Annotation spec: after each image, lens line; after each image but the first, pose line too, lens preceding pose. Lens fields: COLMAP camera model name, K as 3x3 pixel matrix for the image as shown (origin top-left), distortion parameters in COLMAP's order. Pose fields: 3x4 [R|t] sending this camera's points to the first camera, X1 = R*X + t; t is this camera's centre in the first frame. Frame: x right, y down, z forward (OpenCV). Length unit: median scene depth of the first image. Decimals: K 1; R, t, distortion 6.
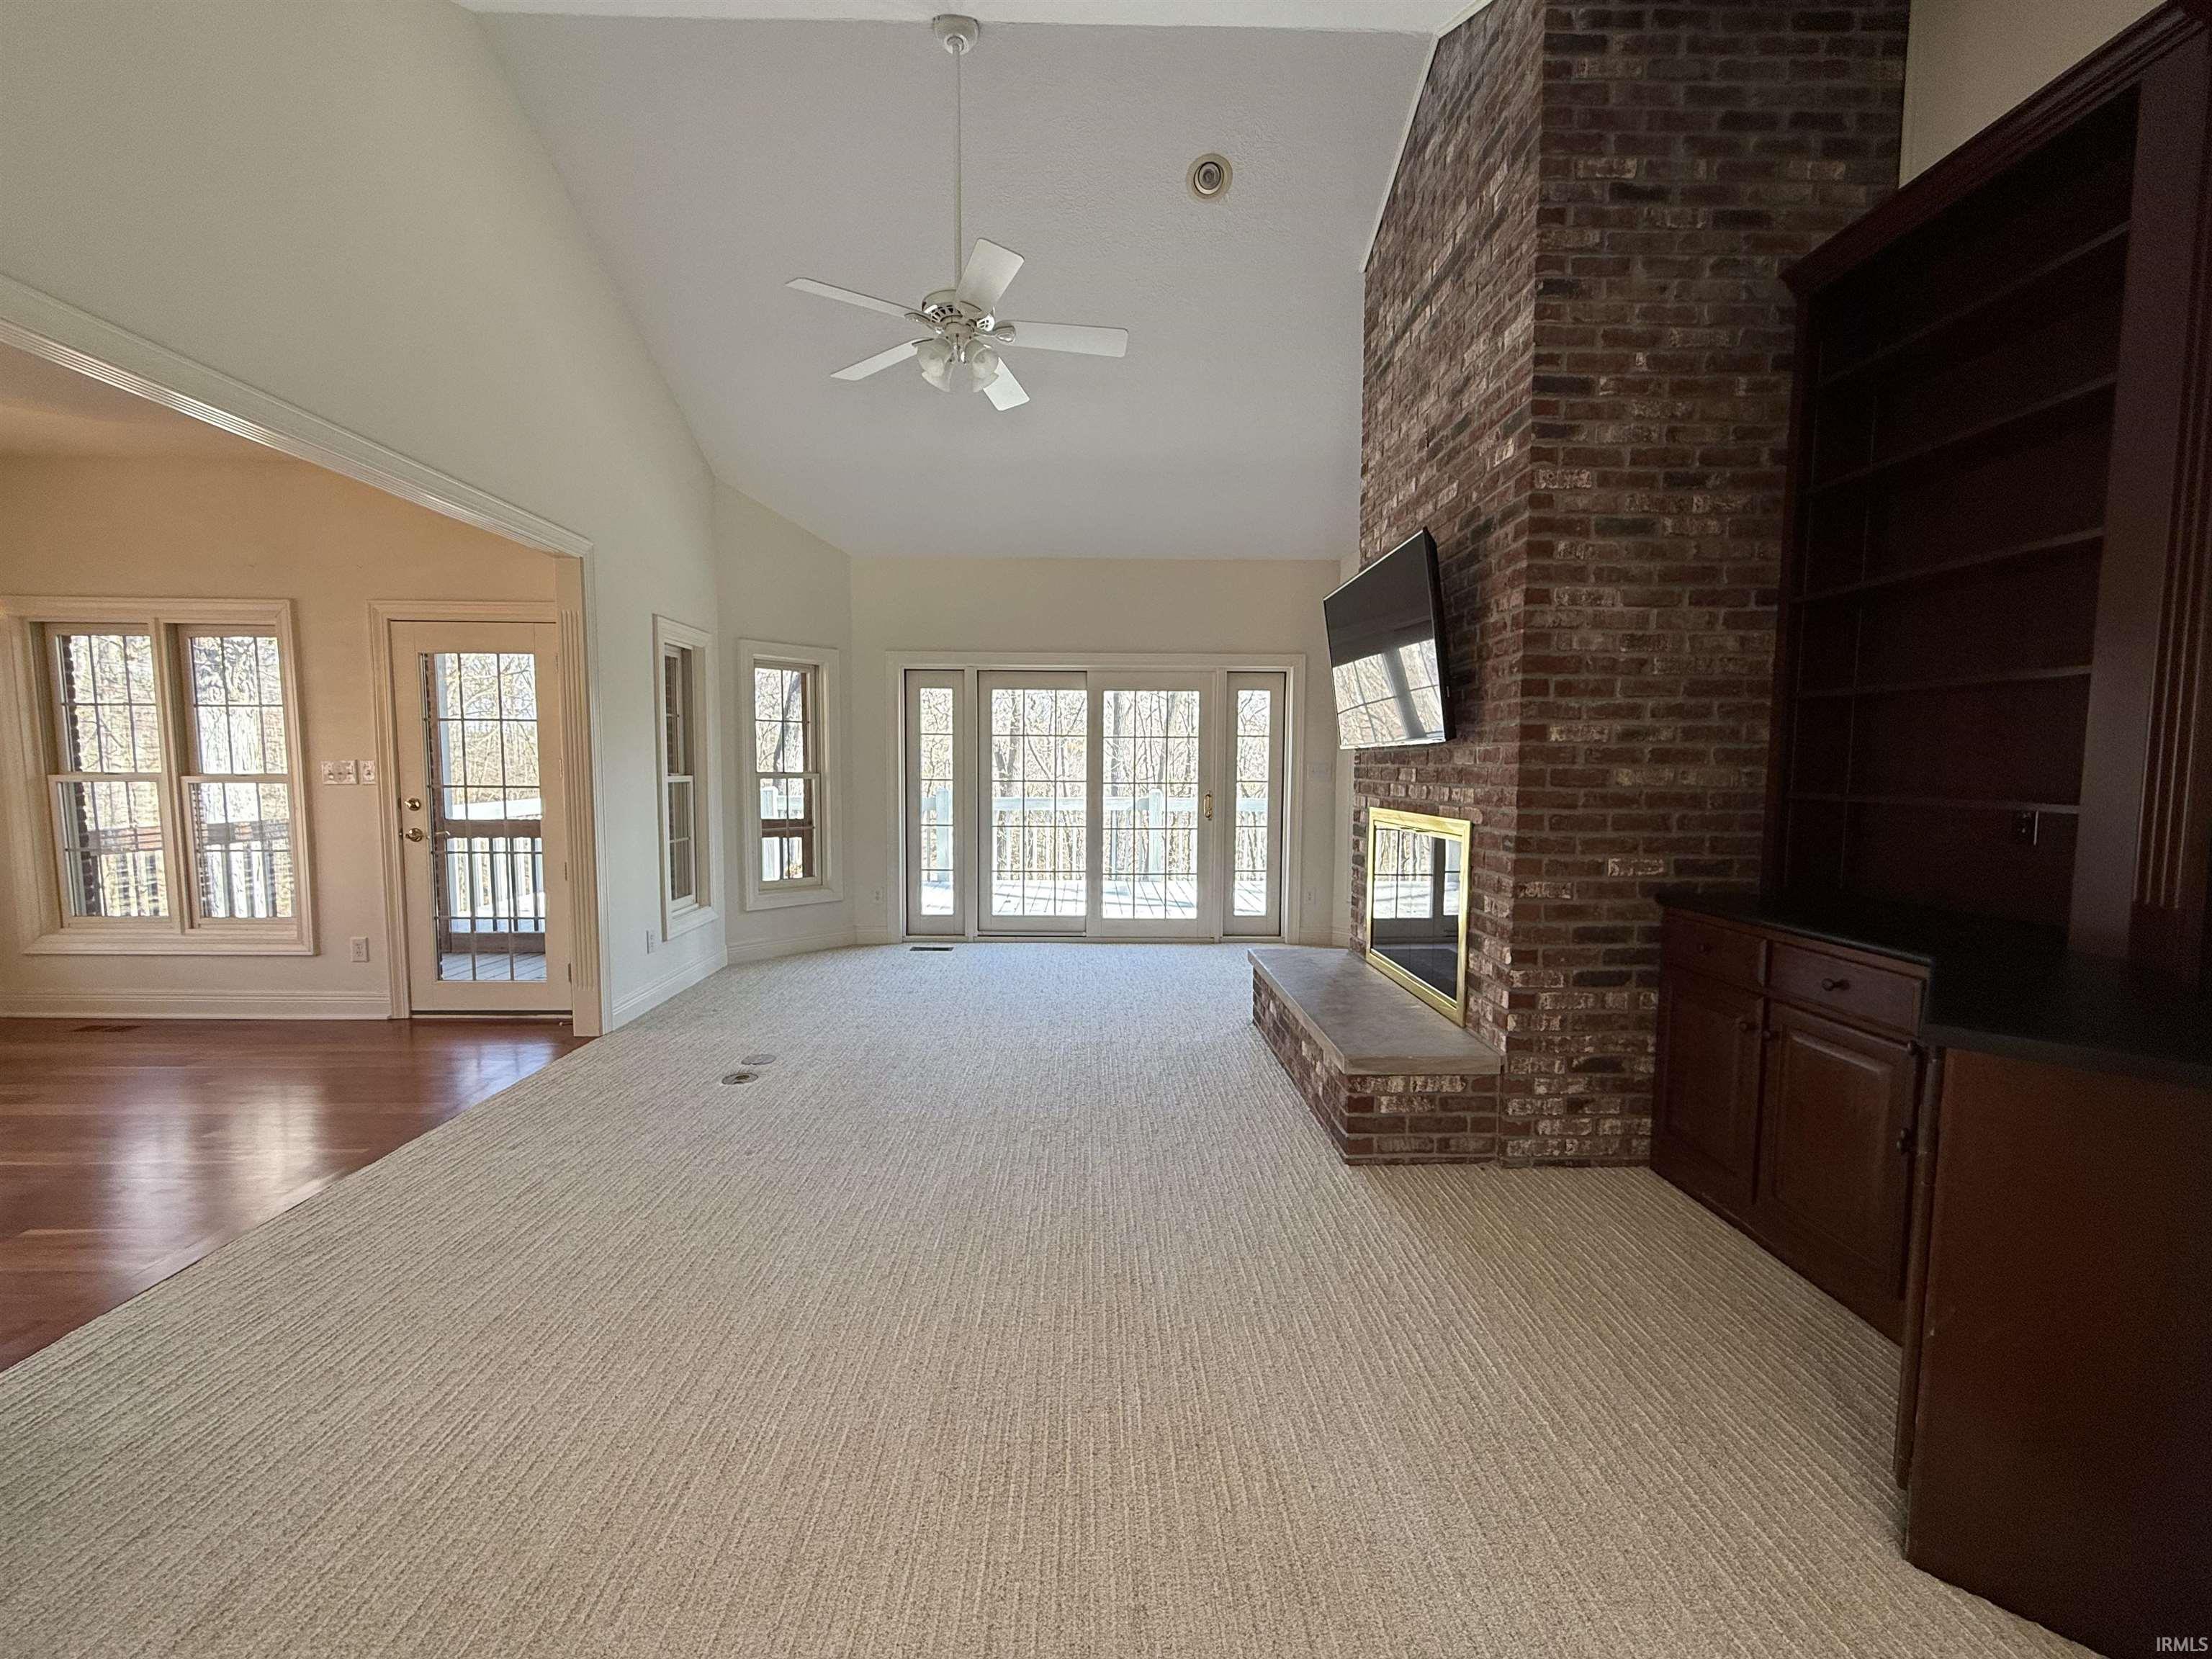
lens RADIAL K [[882.6, 0, 1102.0], [0, 882.6, 834.4], [0, 0, 1]] dist [-0.001805, 0.000041]
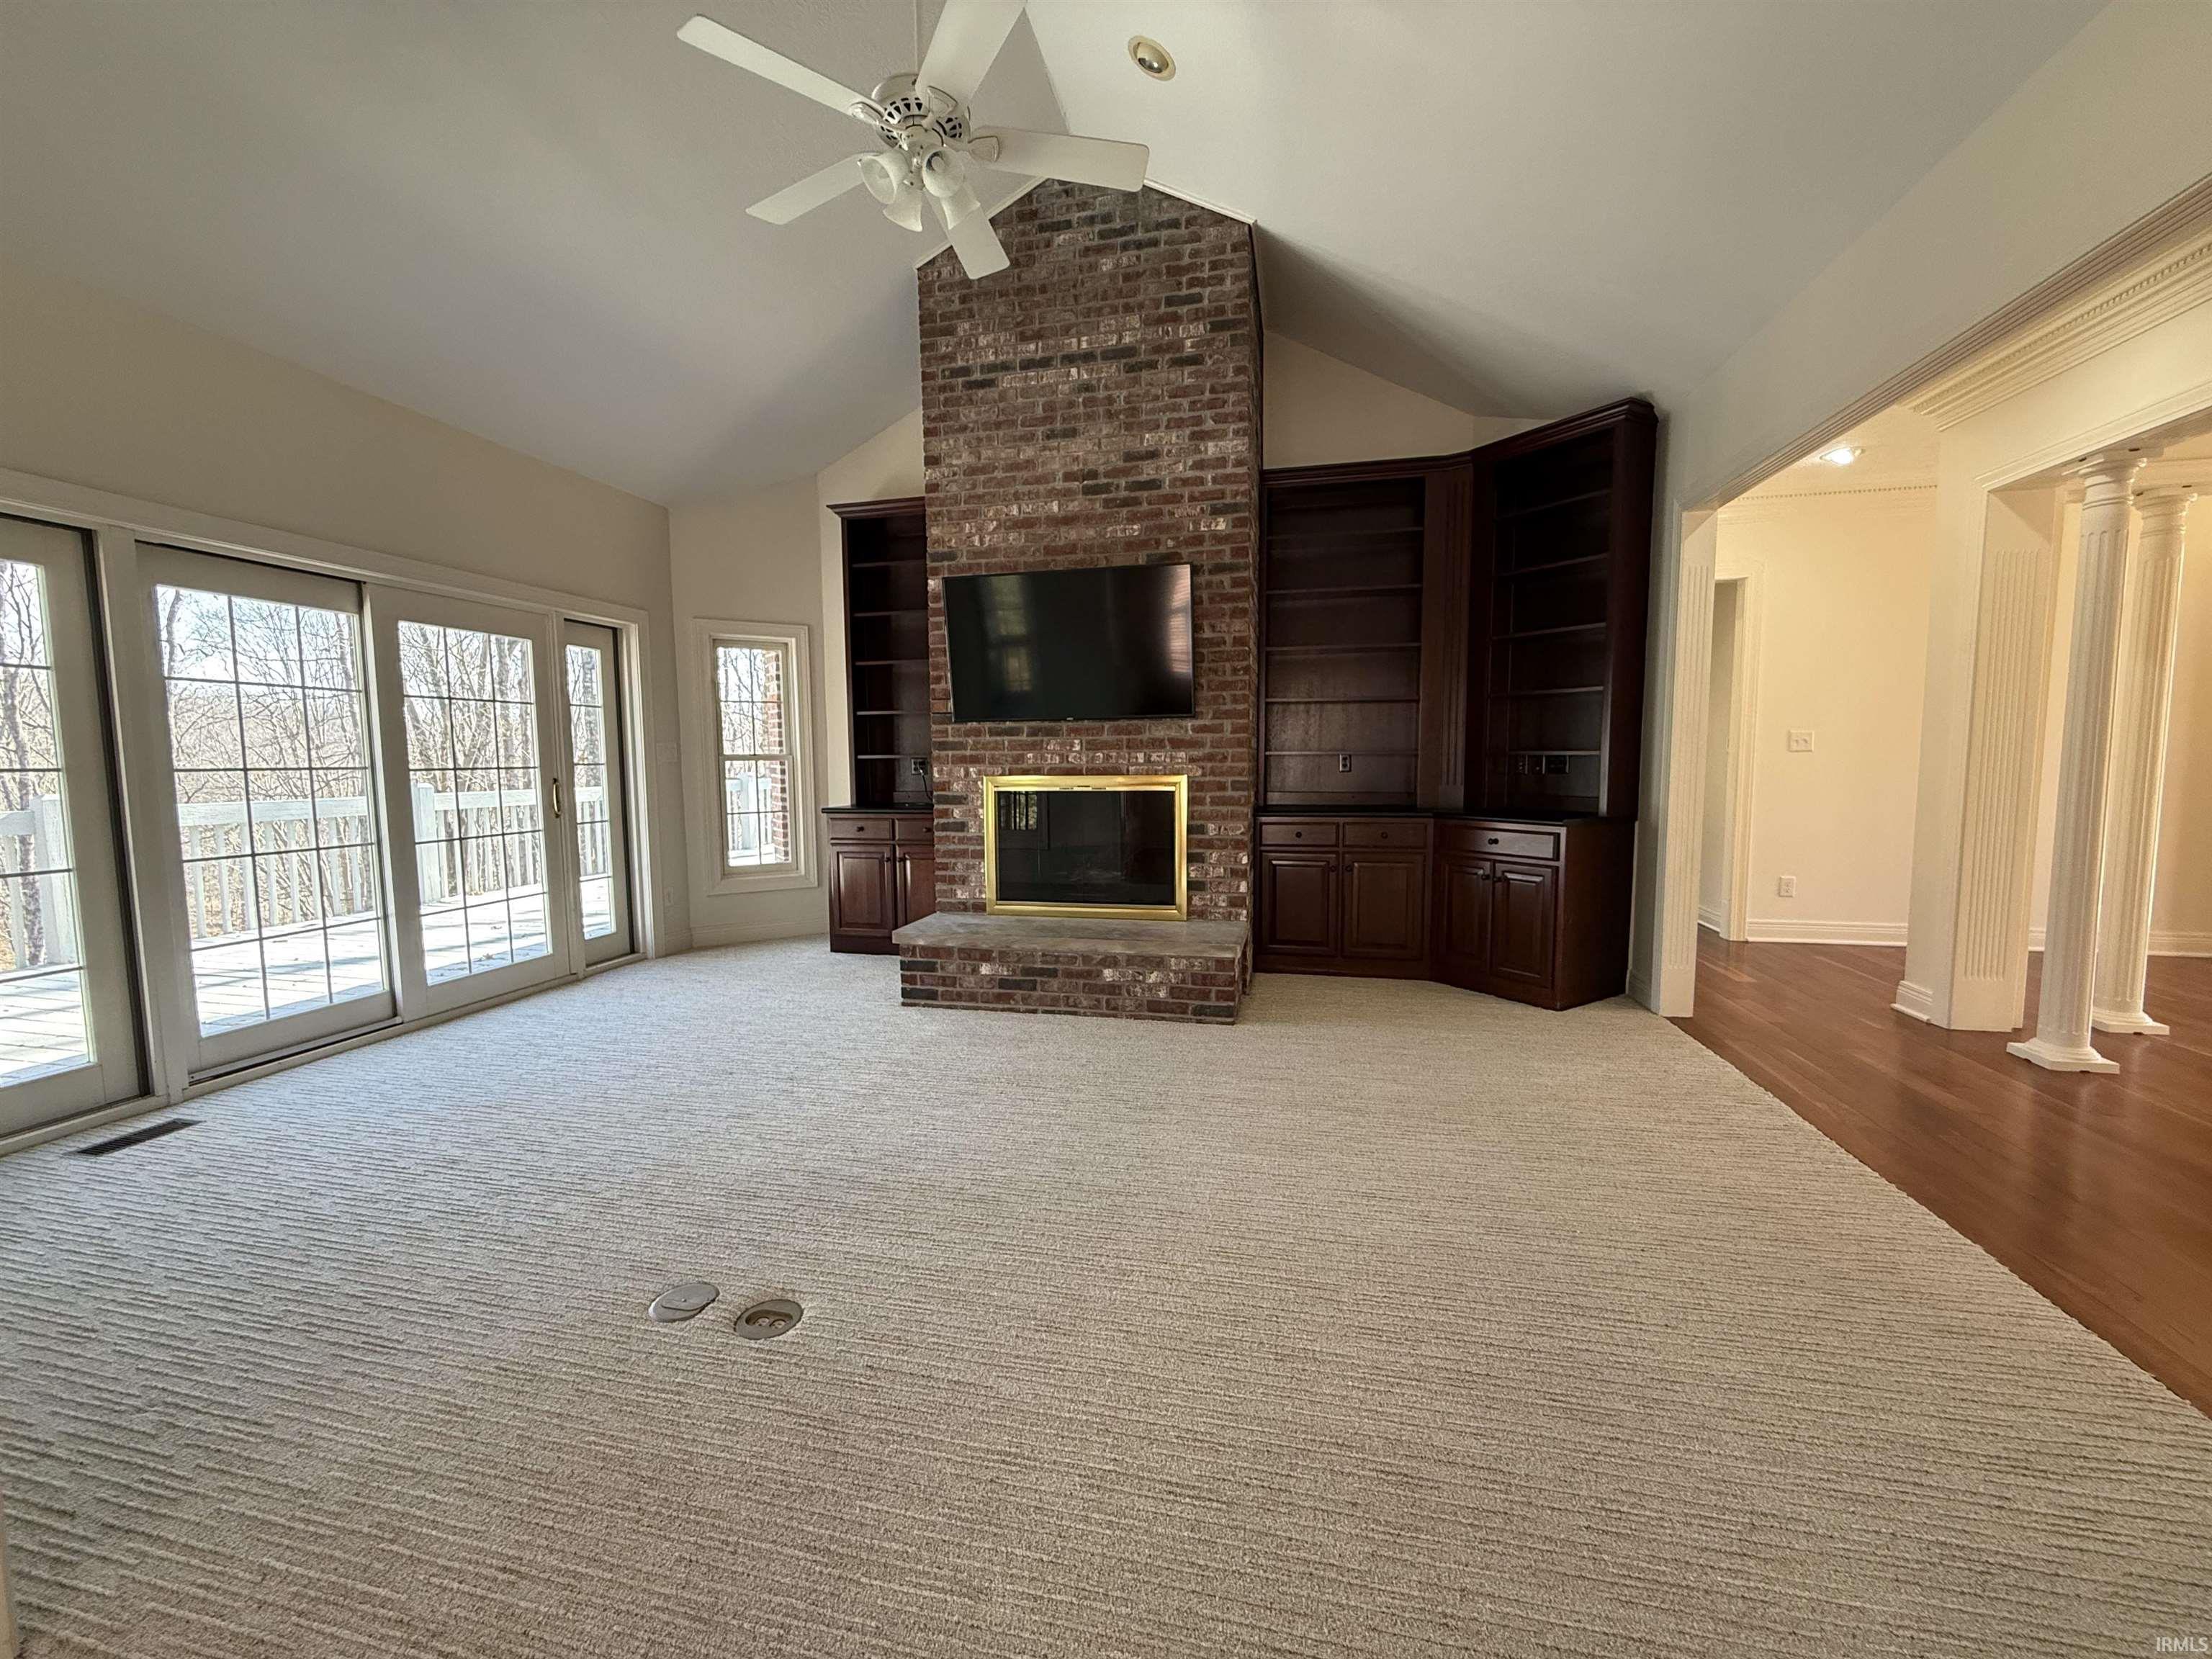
lens RADIAL K [[882.6, 0, 1092.6], [0, 882.6, 830.8], [0, 0, 1]] dist [-0.001805, 0.000041]
pose [[0.251746, -0.090176, 0.963583, -0.874441], [0.083980, 0.993929, 0.071075, -0.034514], [-0.964143, 0.063029, 0.257790, 0.683025]]
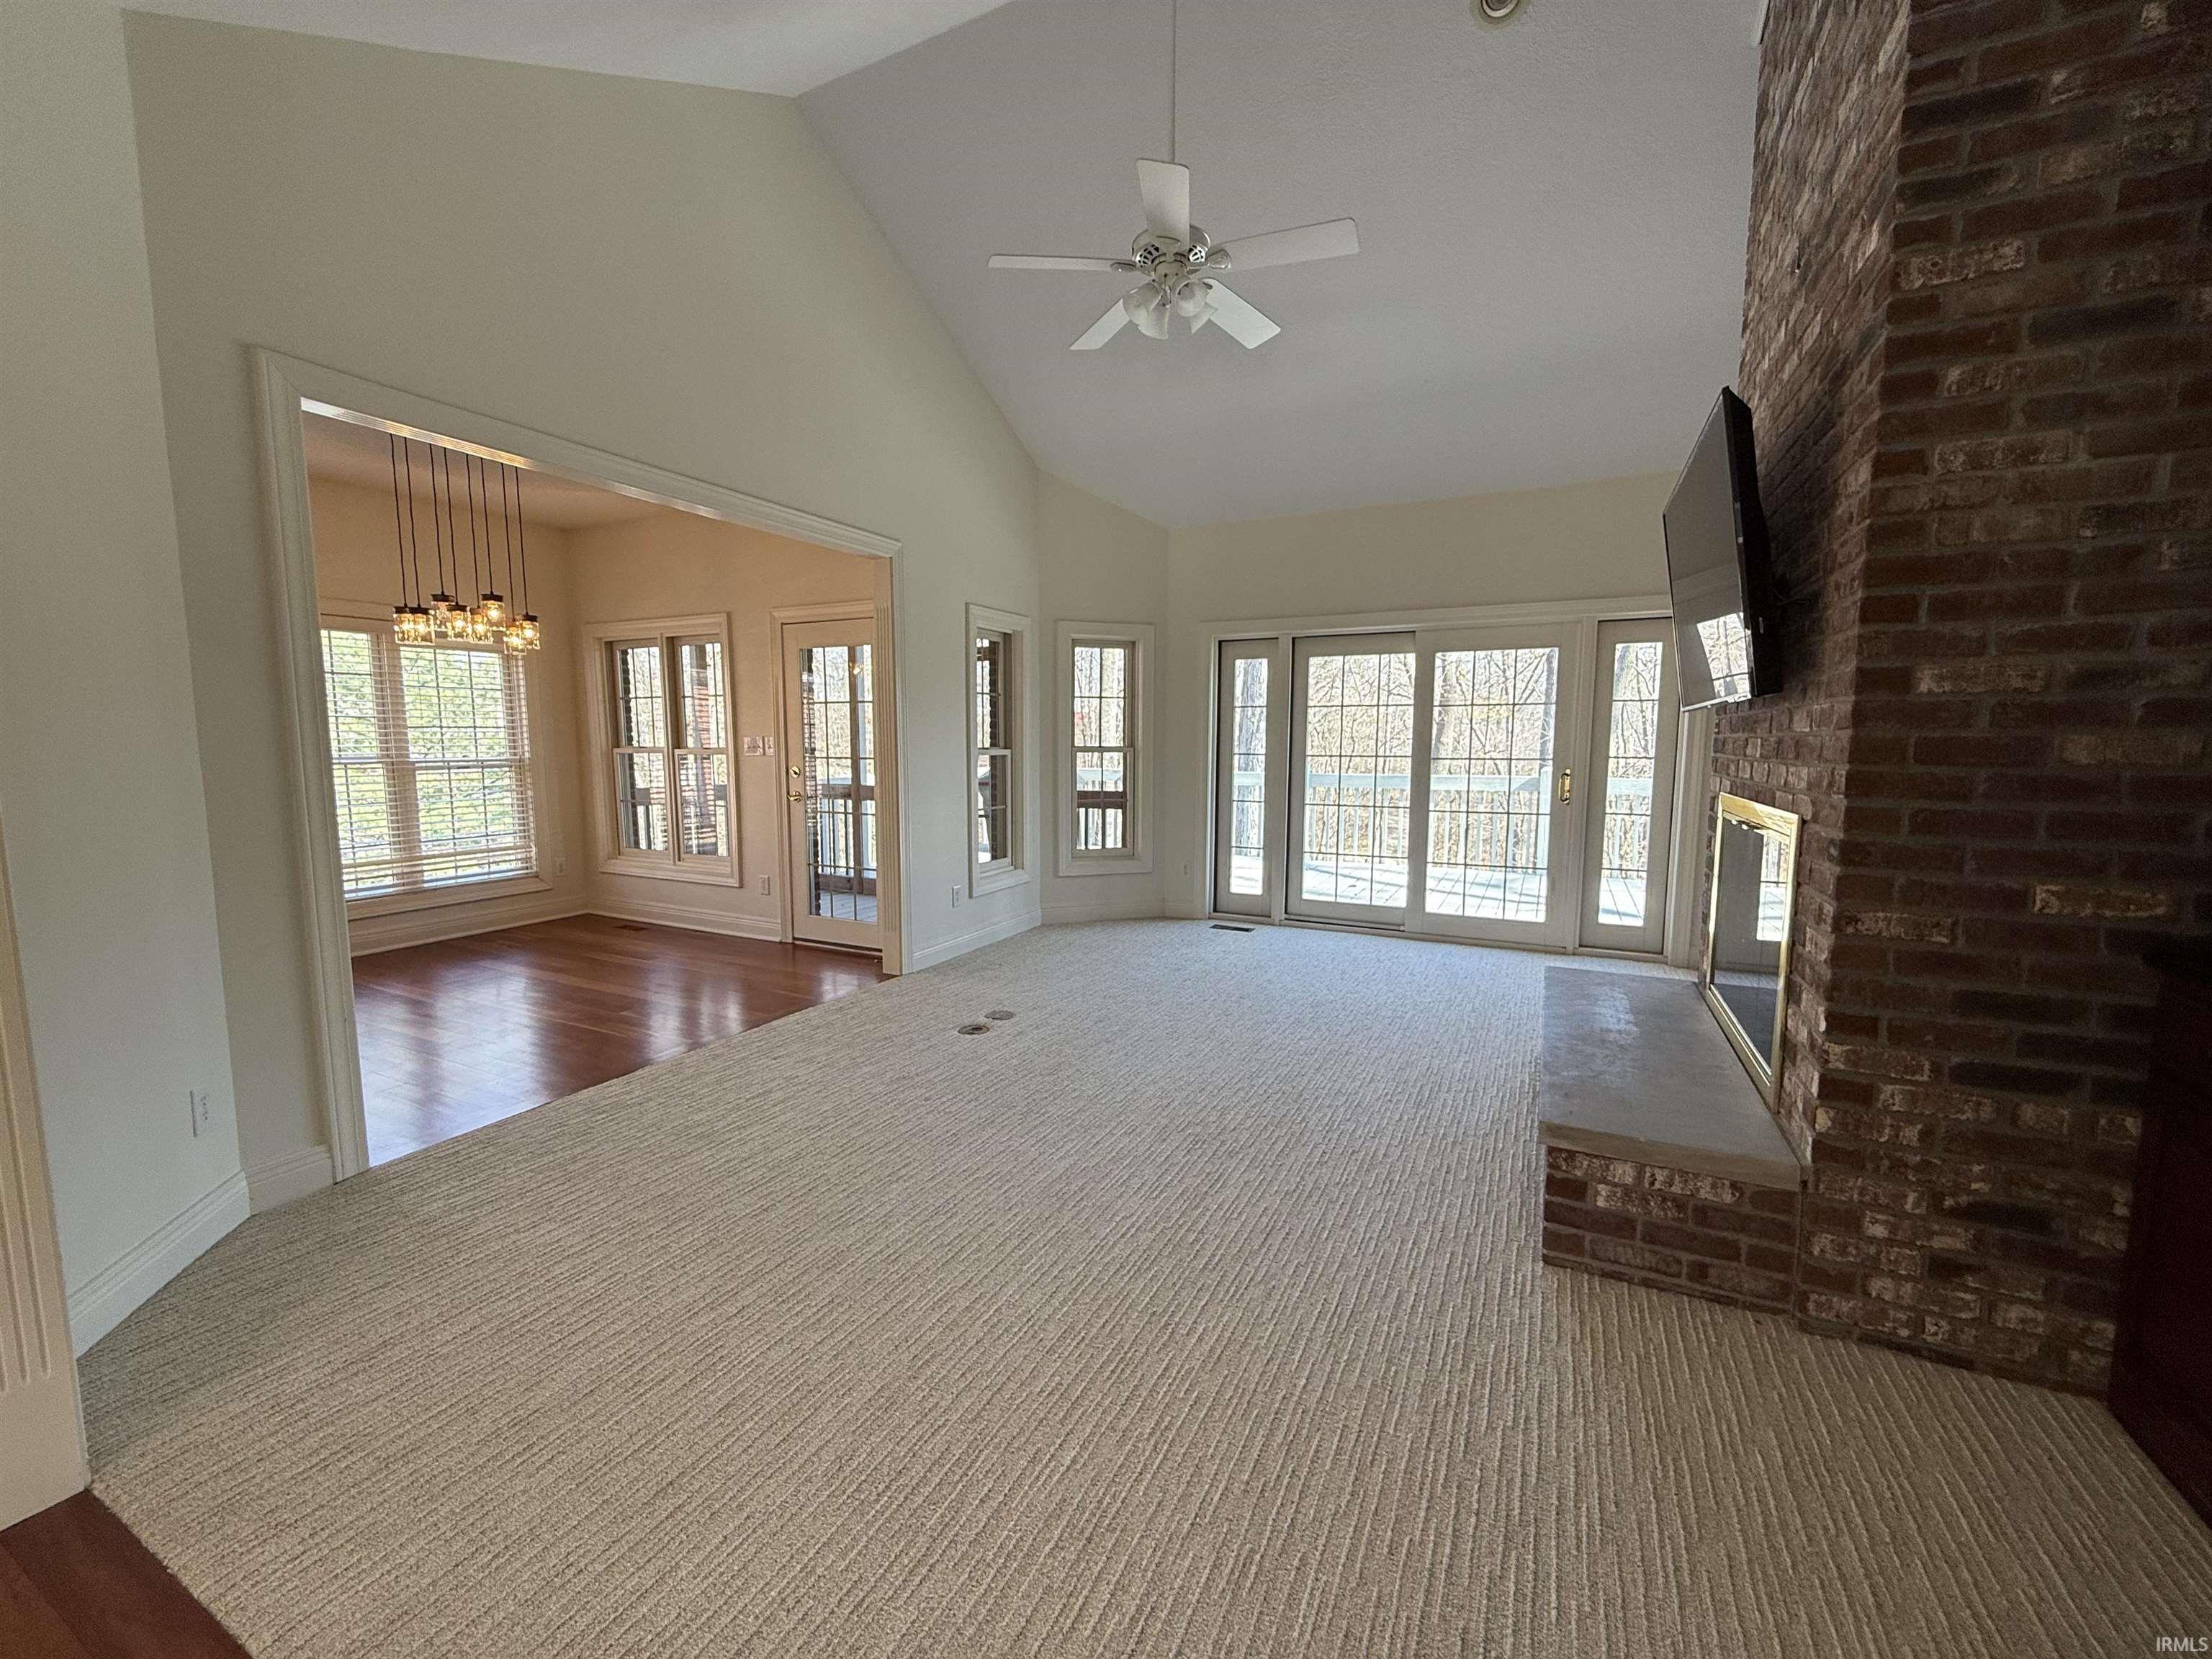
lens RADIAL K [[882.6, 0, 1098.3], [0, 882.6, 834.6], [0, 0, 1]] dist [-0.001805, 0.000041]
pose [[0.881392, 0.045885, -0.470151, 0.228308], [-0.033087, 0.998823, 0.035453, -0.005342], [0.471225, -0.015692, 0.881874, 0.128126]]
